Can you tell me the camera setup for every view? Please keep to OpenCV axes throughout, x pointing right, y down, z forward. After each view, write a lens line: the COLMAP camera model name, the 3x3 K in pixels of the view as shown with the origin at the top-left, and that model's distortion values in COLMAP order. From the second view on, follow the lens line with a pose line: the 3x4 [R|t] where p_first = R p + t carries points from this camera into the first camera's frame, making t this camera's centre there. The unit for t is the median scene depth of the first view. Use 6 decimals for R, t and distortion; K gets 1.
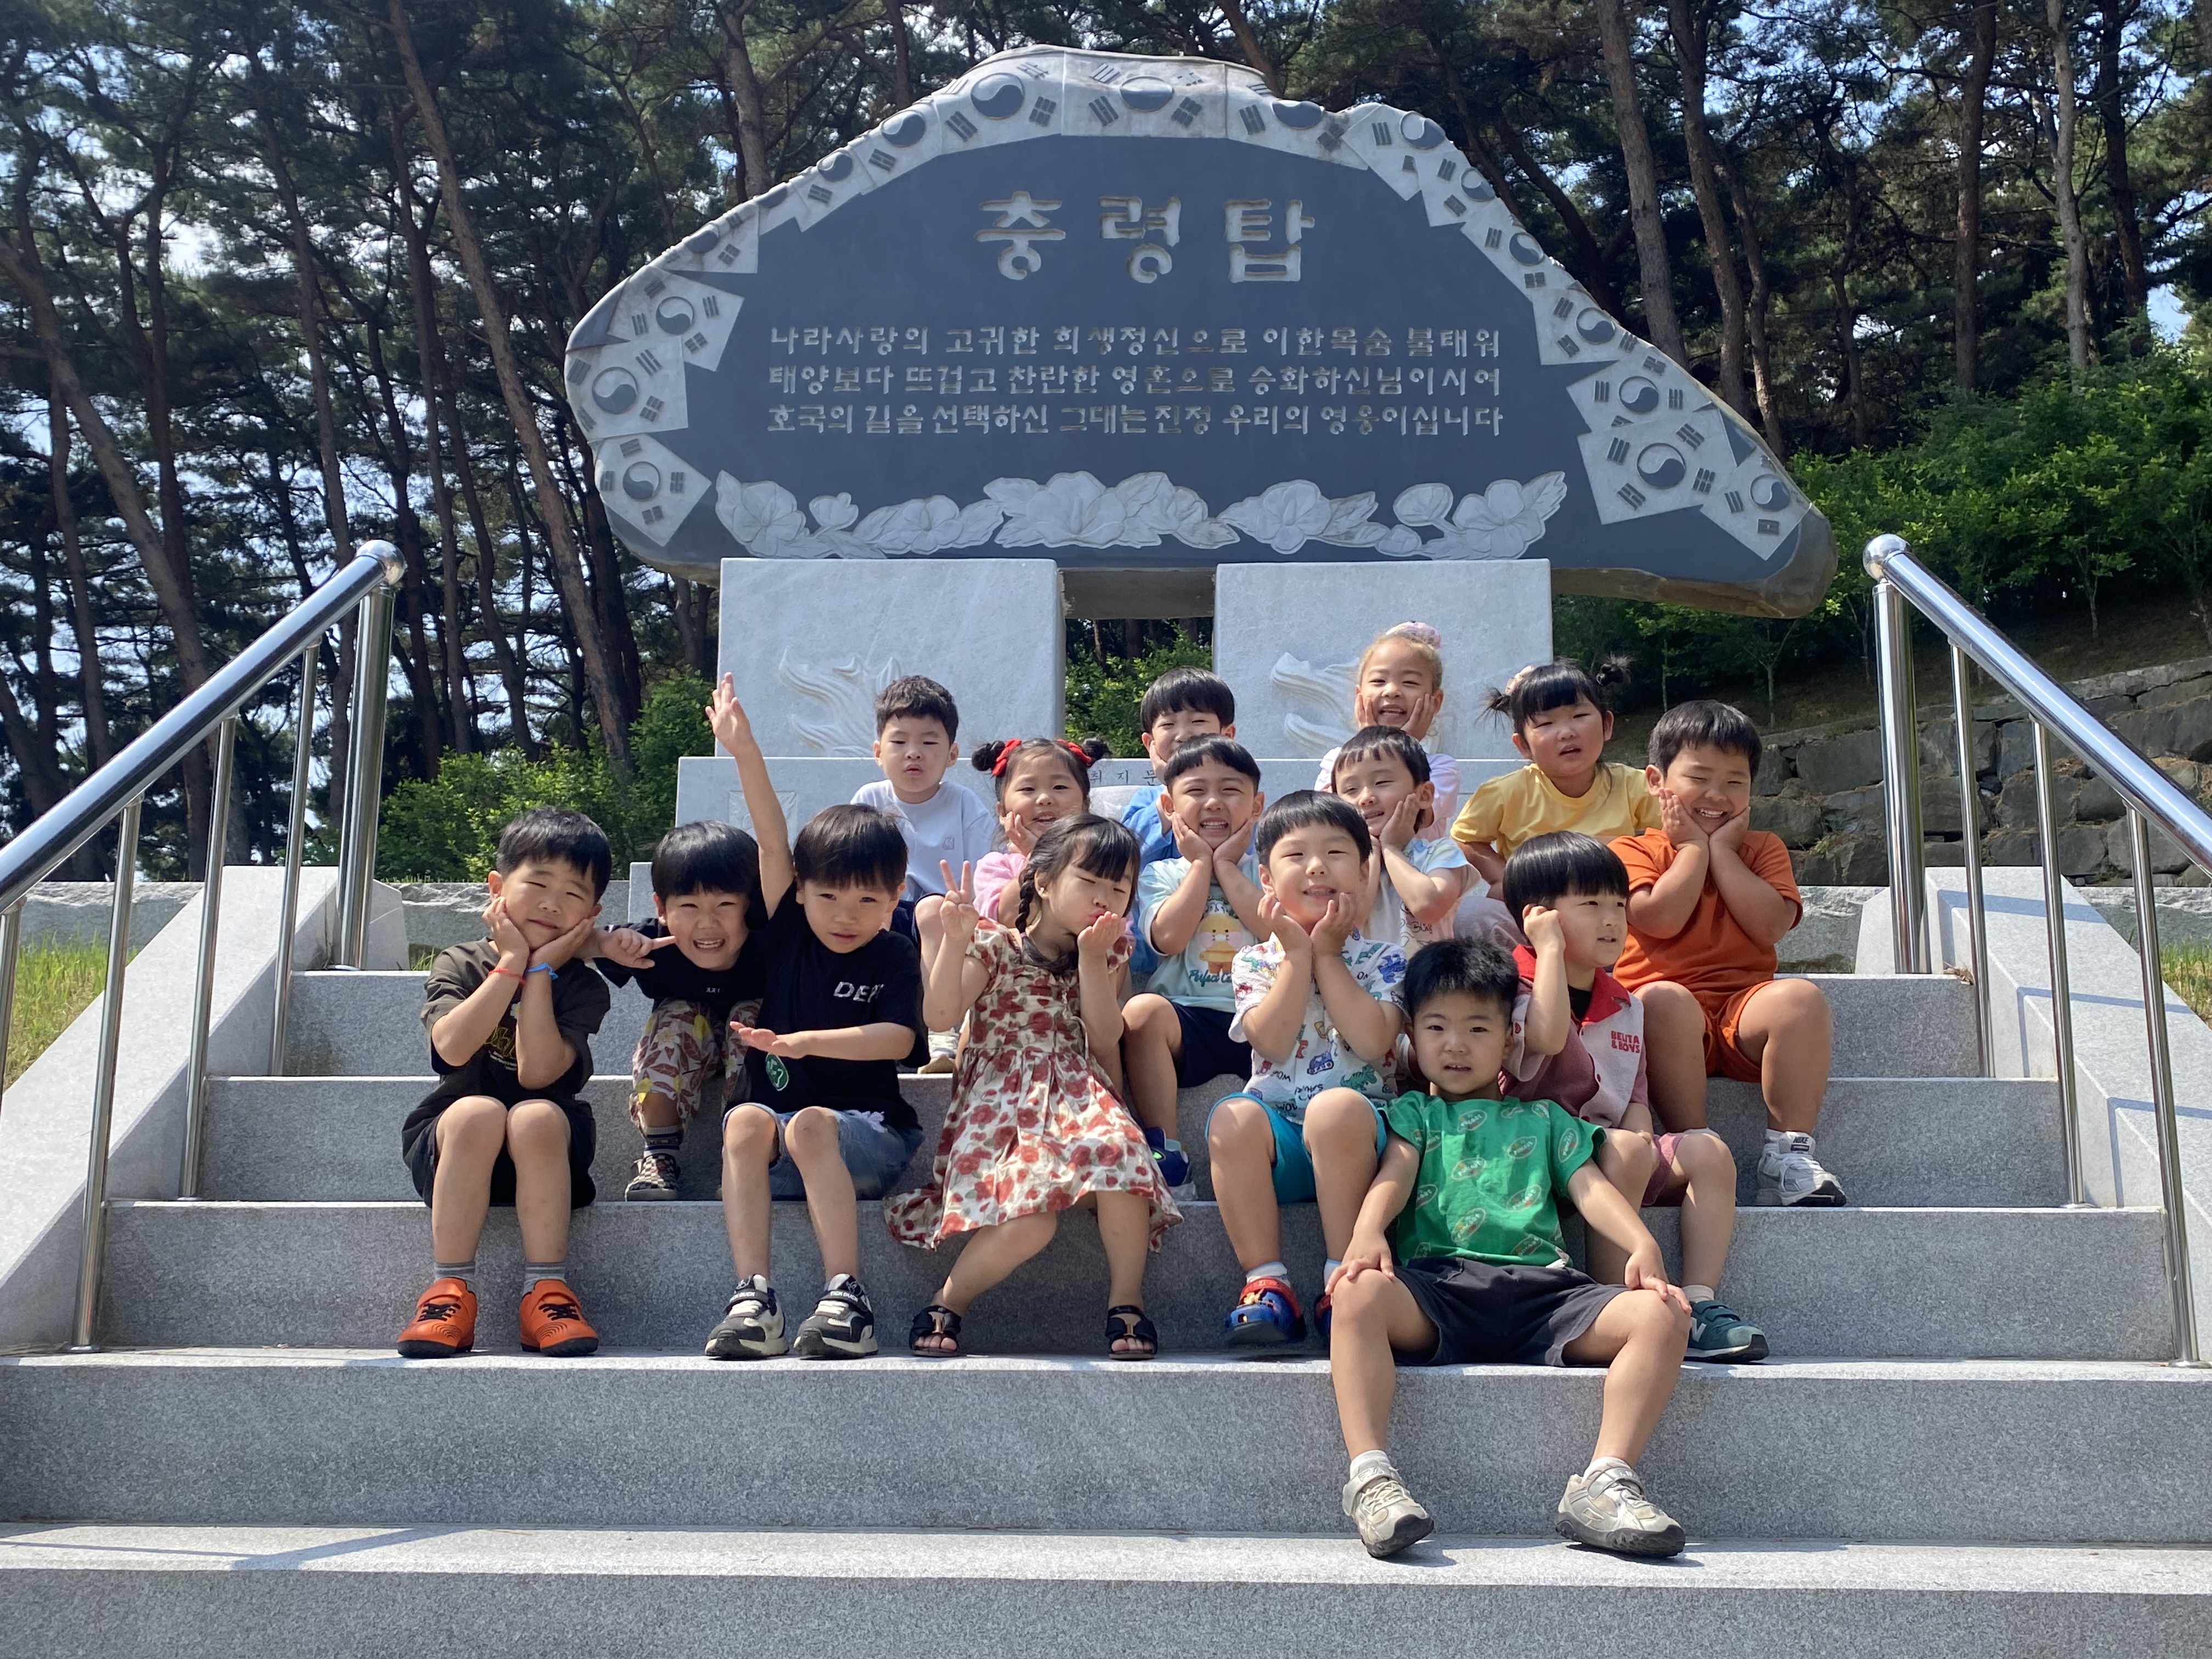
lens RADIAL K [[2149.1, 0, 1099.8], [0, 2149.1, 833.7], [0, 0, 1]] dist [0.108726, -0.287286]
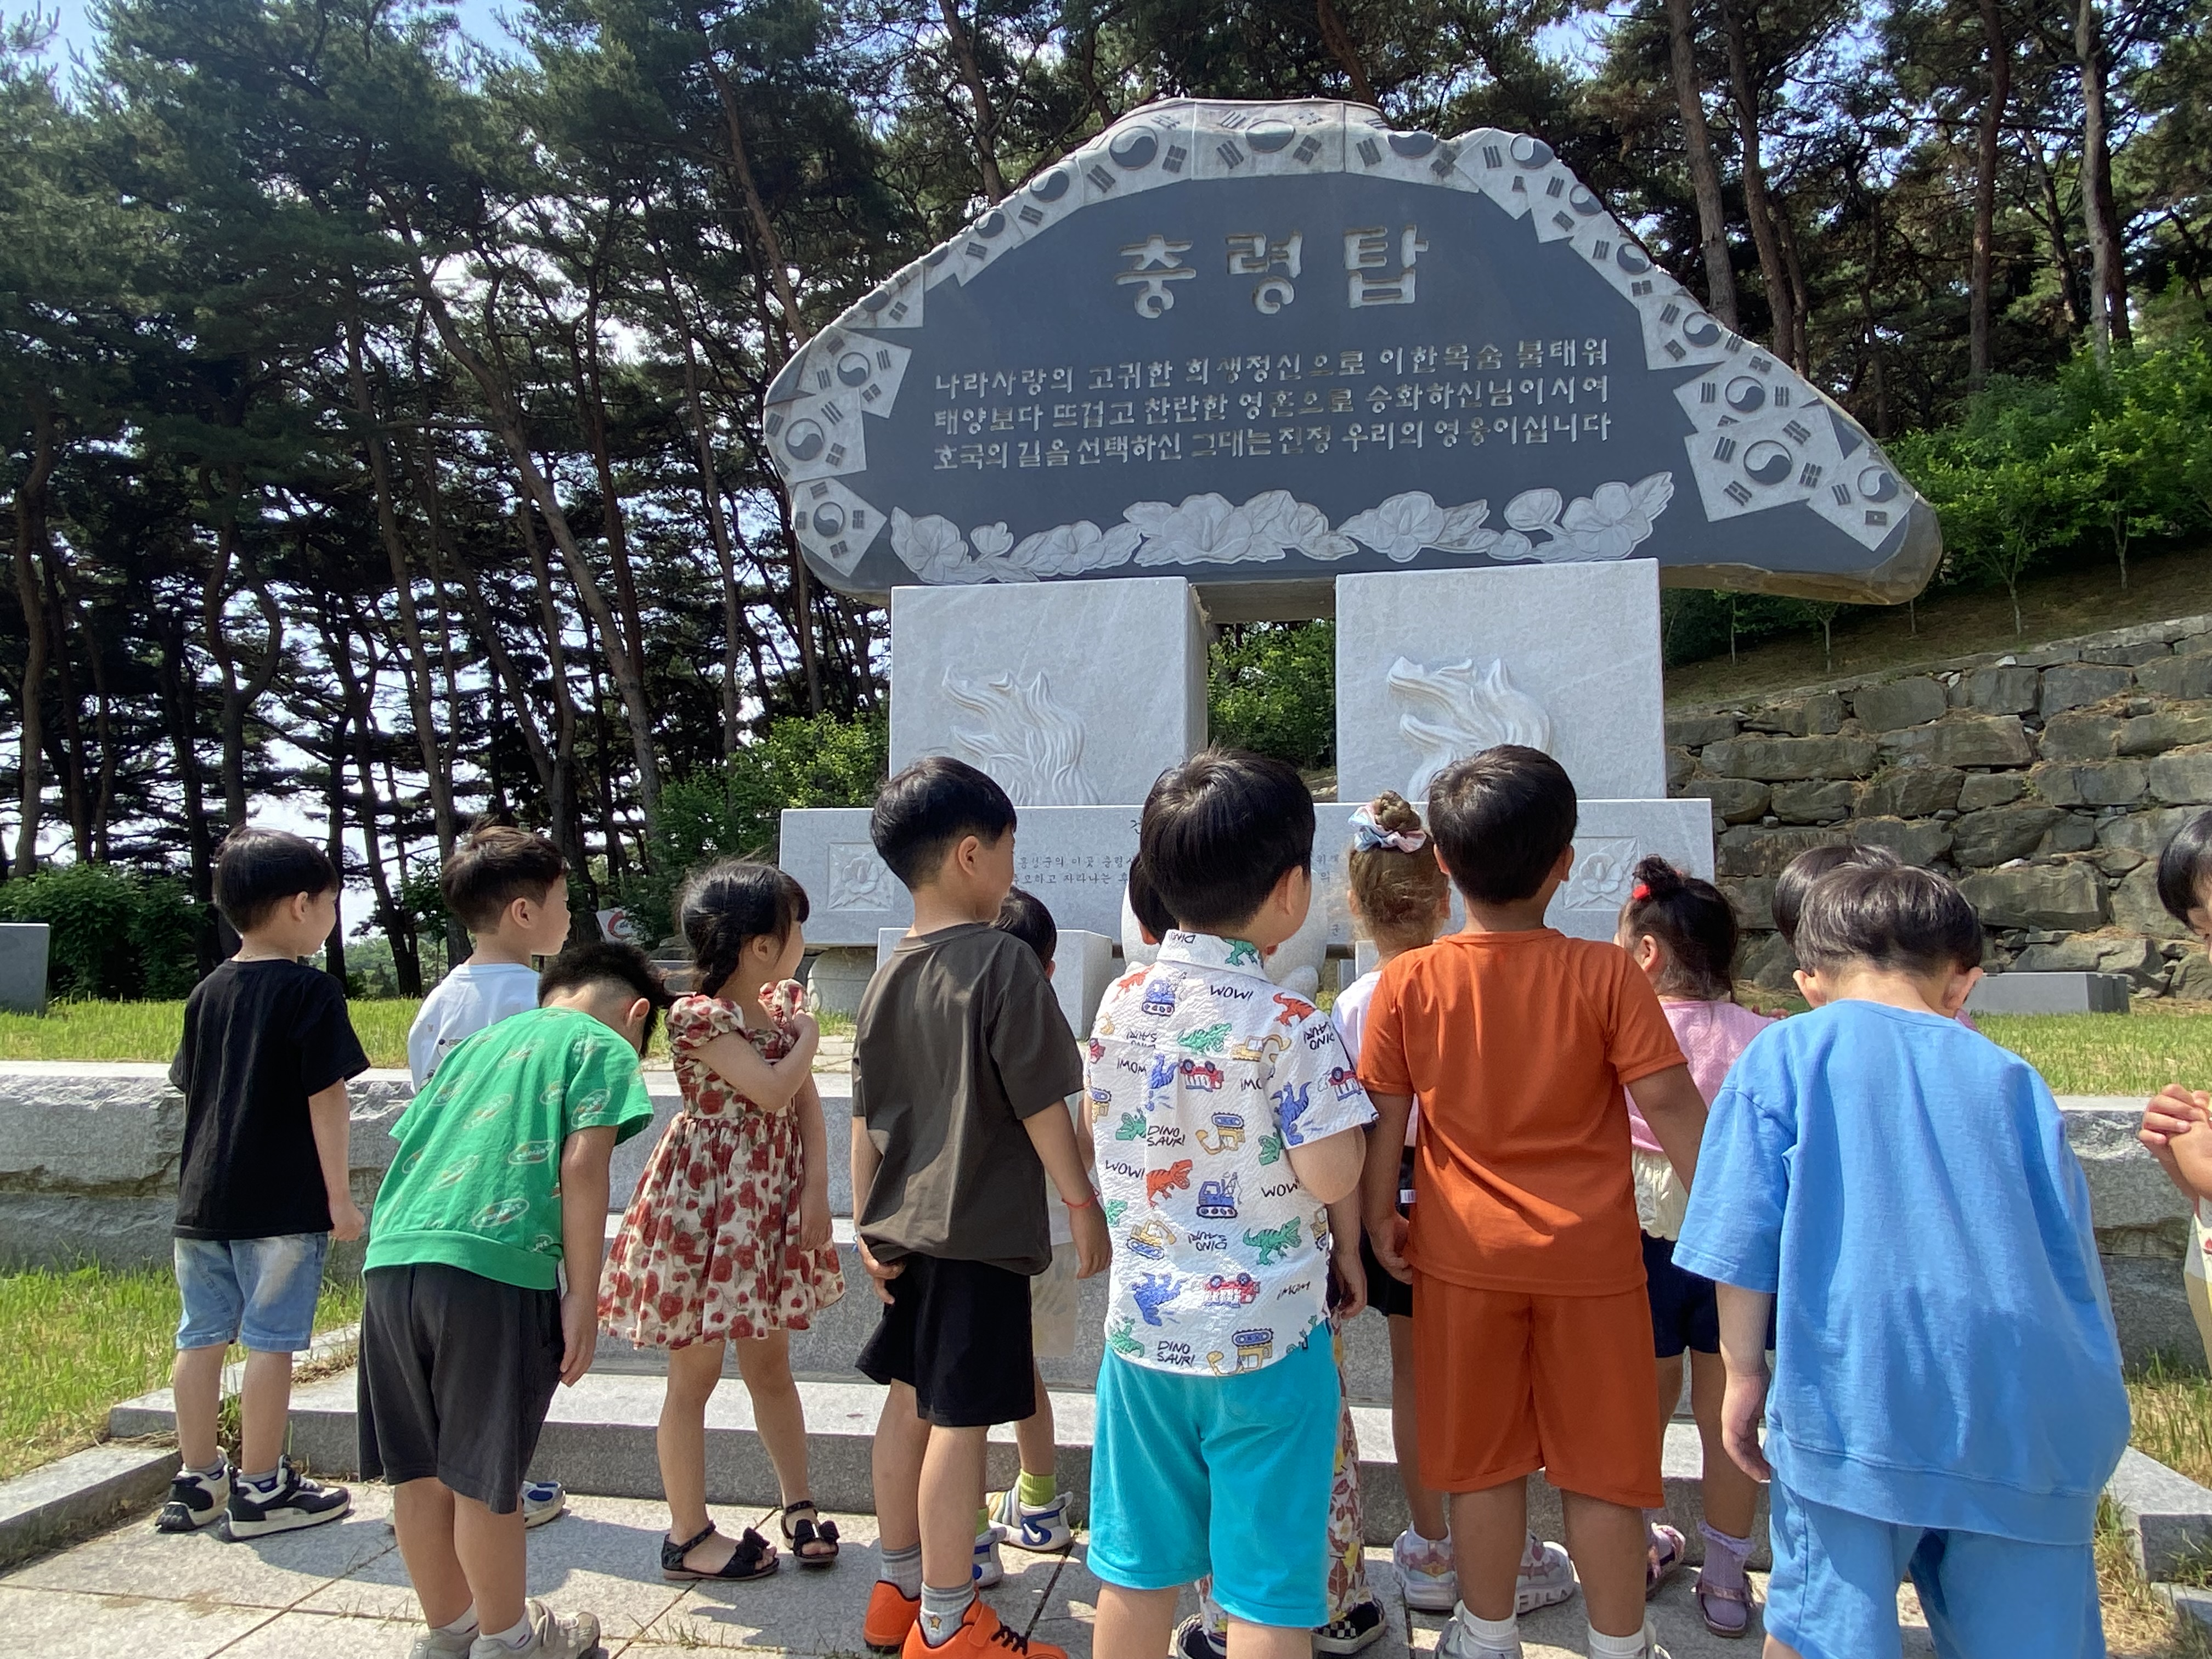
lens RADIAL K [[1416.0, 0, 1122.3], [0, 1416.0, 835.3], [0, 0, 1]] dist [0.061662, -0.085702]
pose [[0.991827, -0.014143, -0.126801, 0.034846], [0.024615, 0.996377, 0.081403, -0.053485], [0.125190, -0.083859, 0.988582, 0.259496]]
